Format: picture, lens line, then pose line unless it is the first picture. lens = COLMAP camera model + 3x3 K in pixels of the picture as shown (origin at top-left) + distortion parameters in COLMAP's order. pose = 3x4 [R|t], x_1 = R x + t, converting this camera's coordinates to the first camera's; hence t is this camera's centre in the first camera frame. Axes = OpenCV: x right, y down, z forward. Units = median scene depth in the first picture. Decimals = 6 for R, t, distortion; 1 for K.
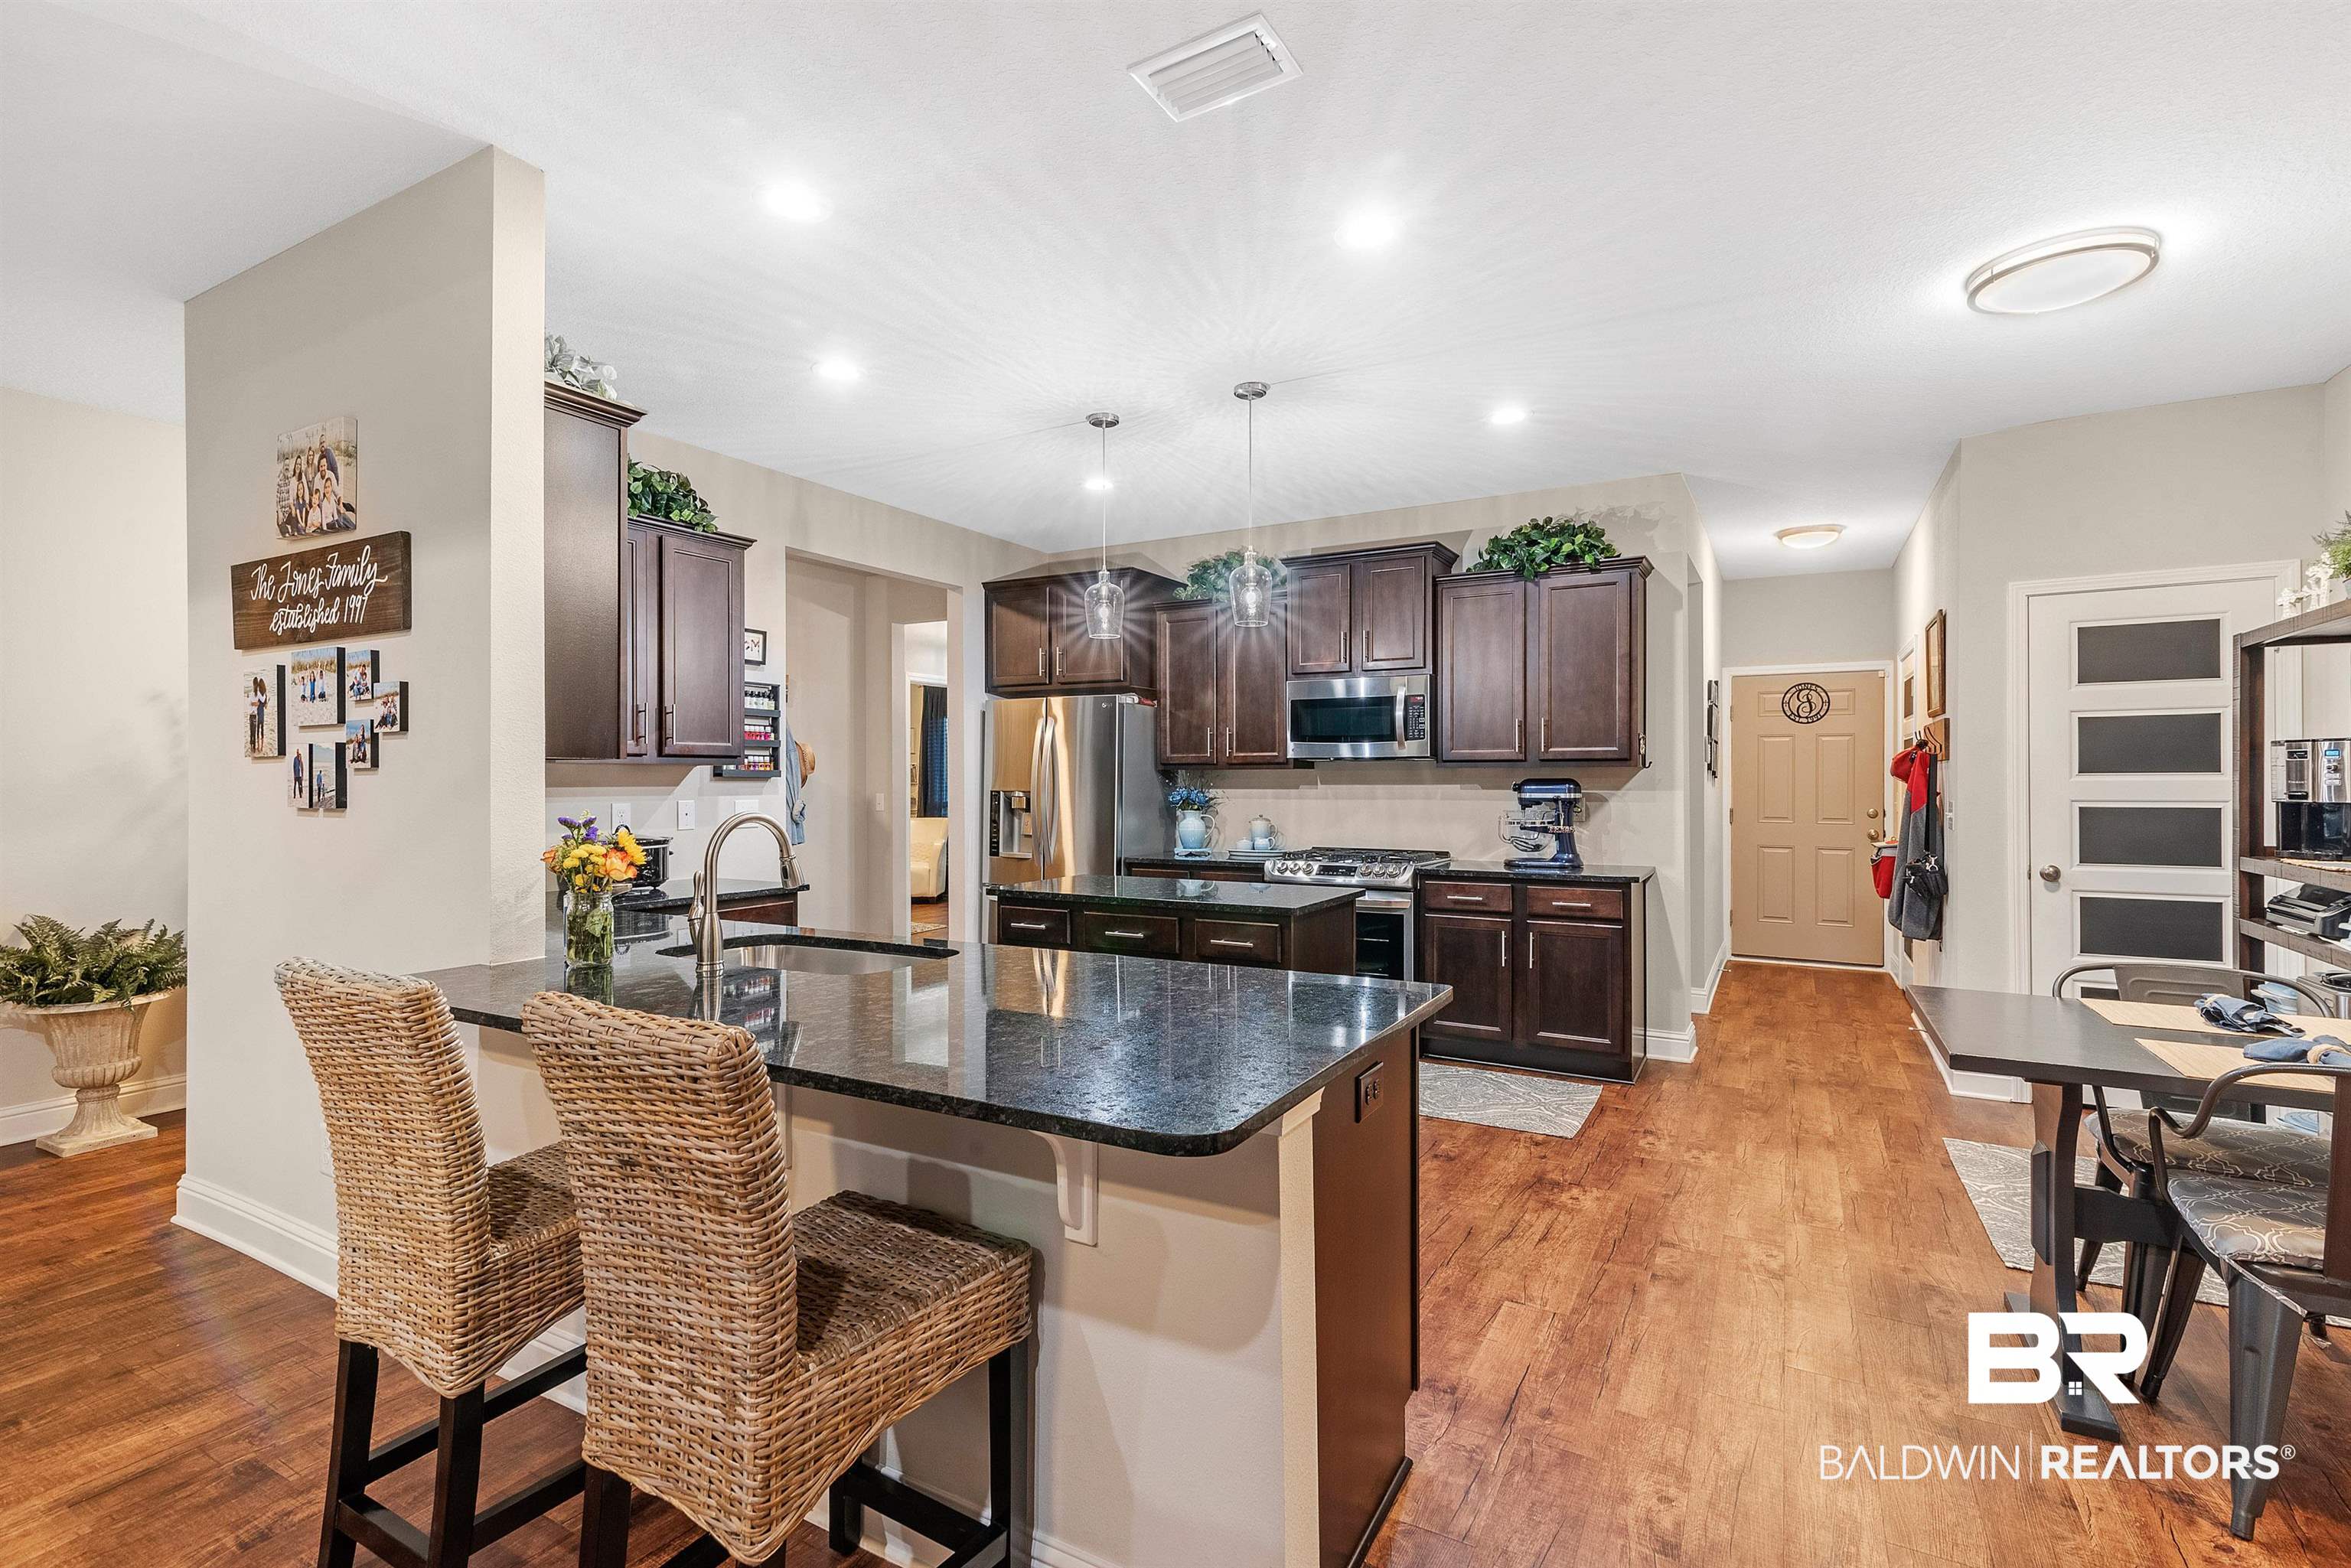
lens RADIAL K [[1067.3, 0, 1172.7], [0, 1067.3, 784.8], [0, 0, 1]] dist [0.000588, -0.000052]
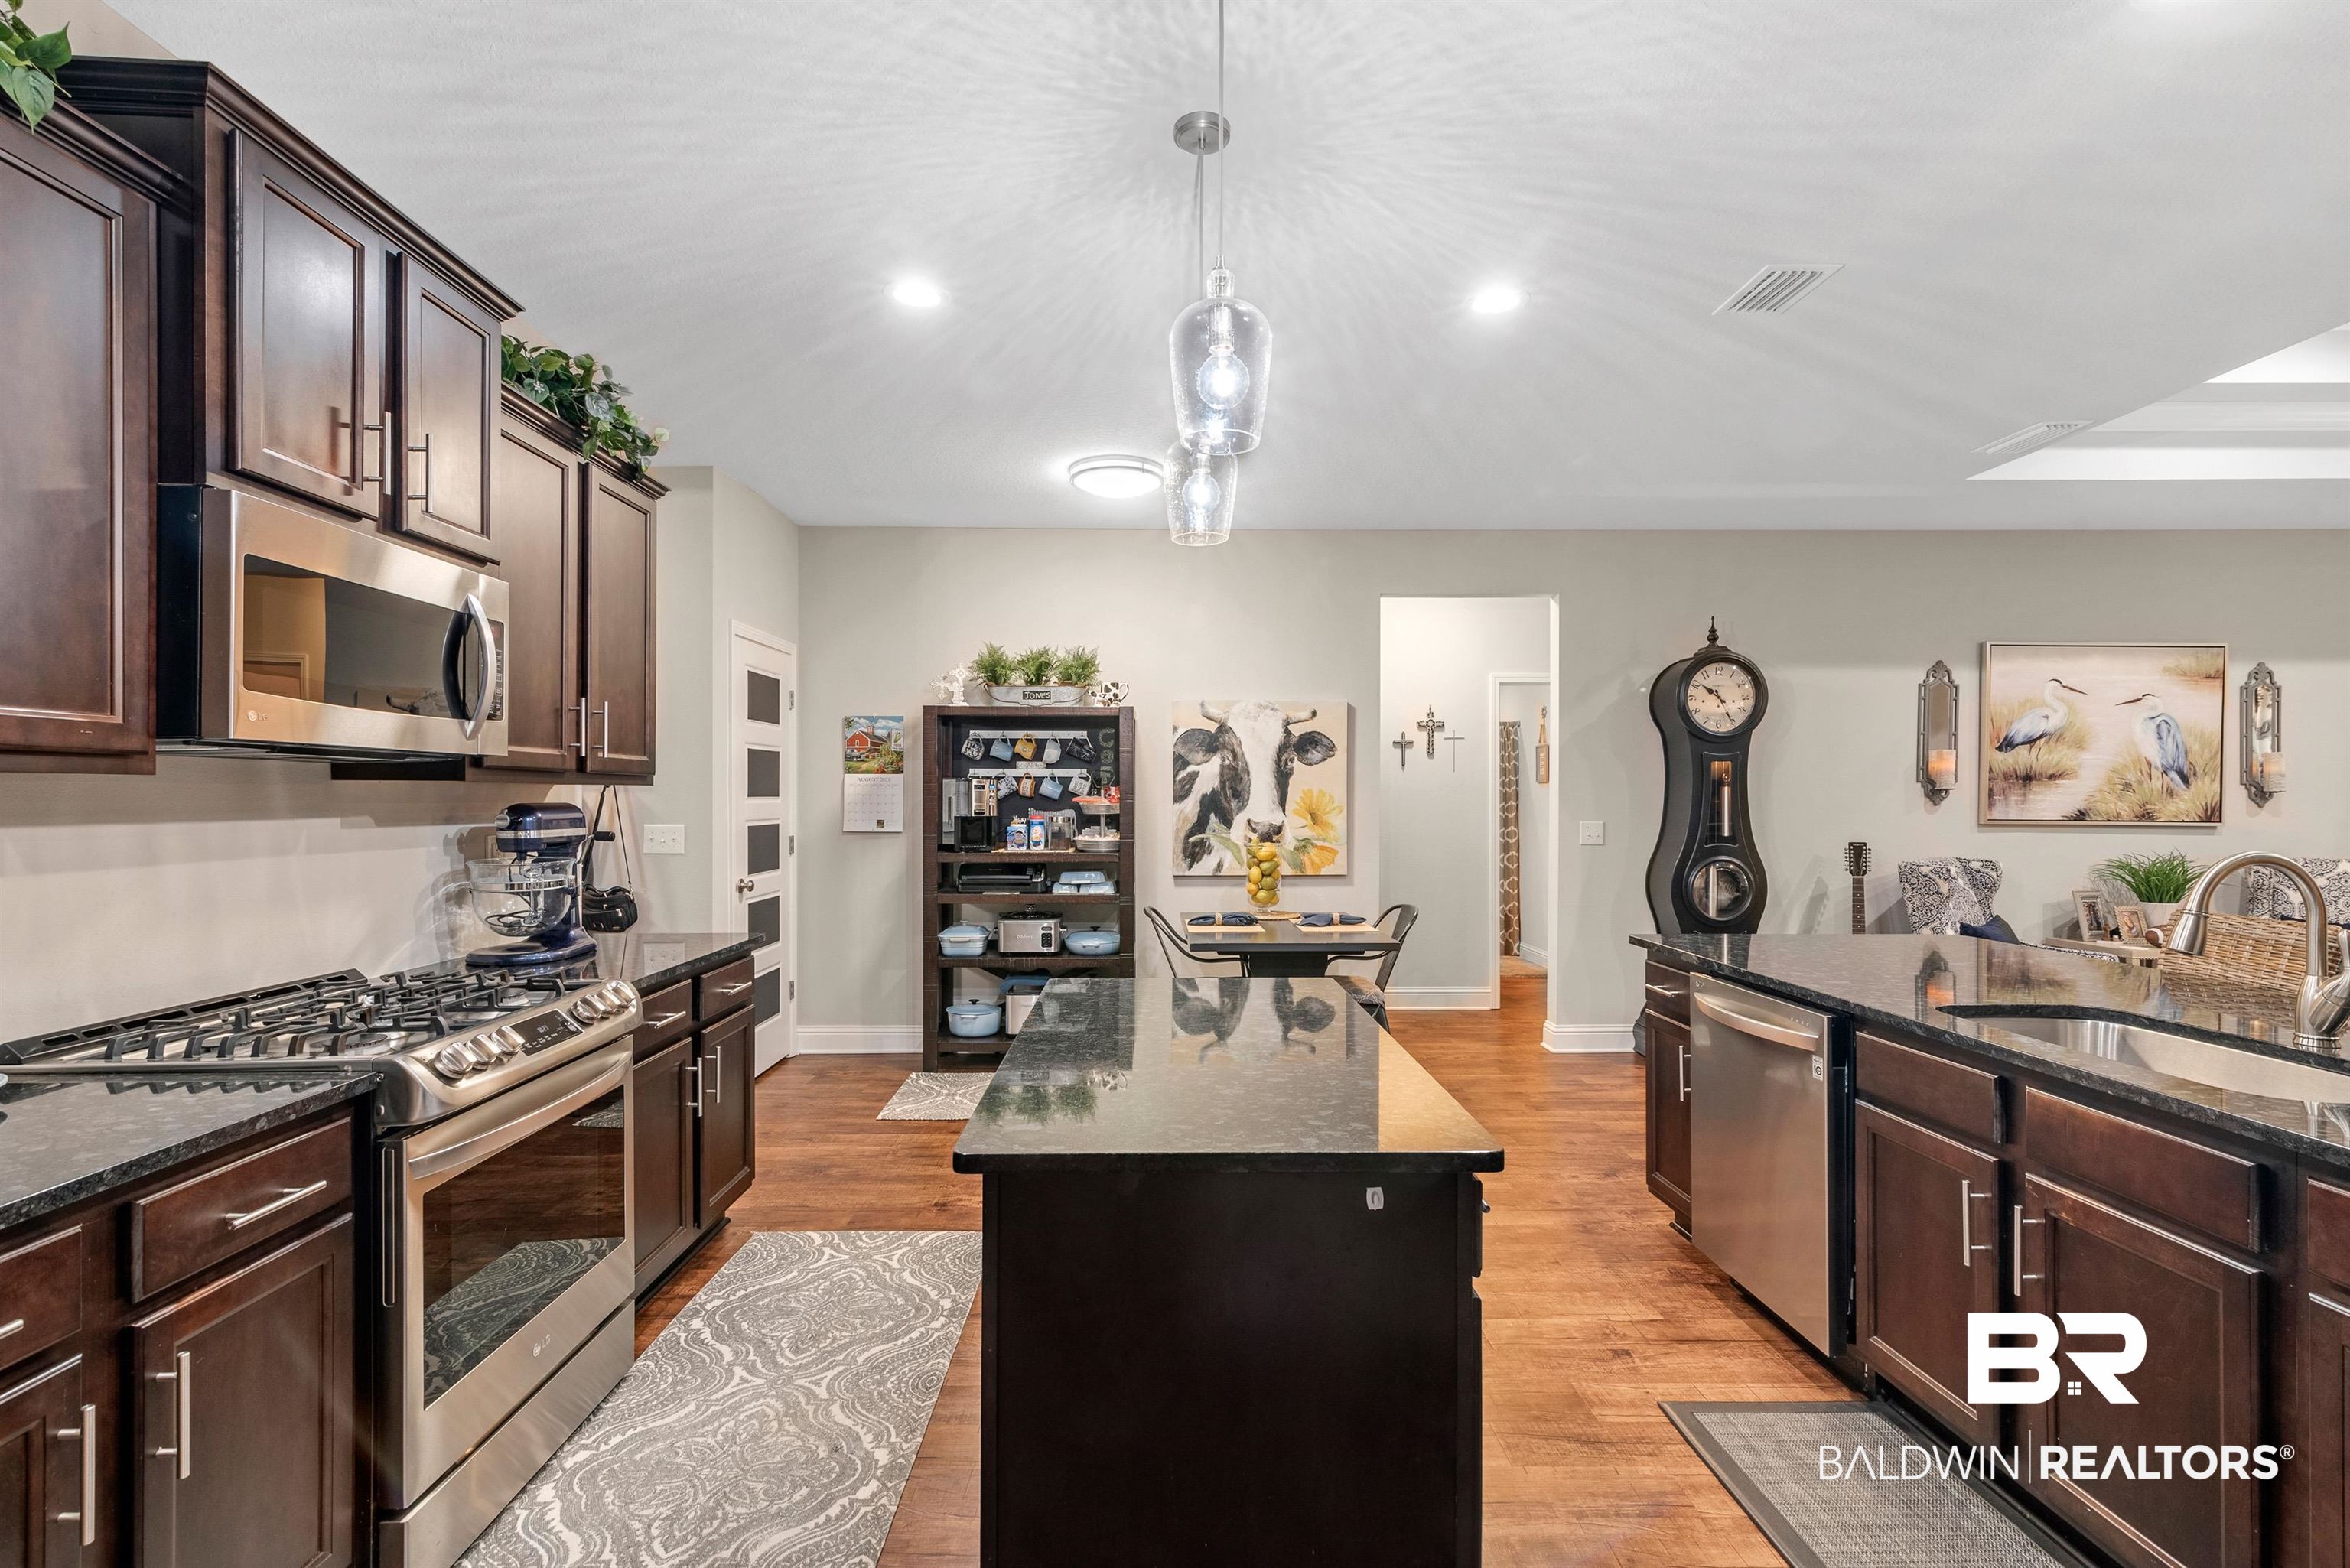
lens RADIAL K [[1066.8, 0, 1175.4], [0, 1066.8, 789.1], [0, 0, 1]] dist [0.000588, -0.000052]
pose [[-0.511066, 0.004810, 0.859528, -0.346518], [-0.000122, 0.999984, -0.005669, -0.011378], [-0.859541, -0.003002, -0.511057, 1.075637]]
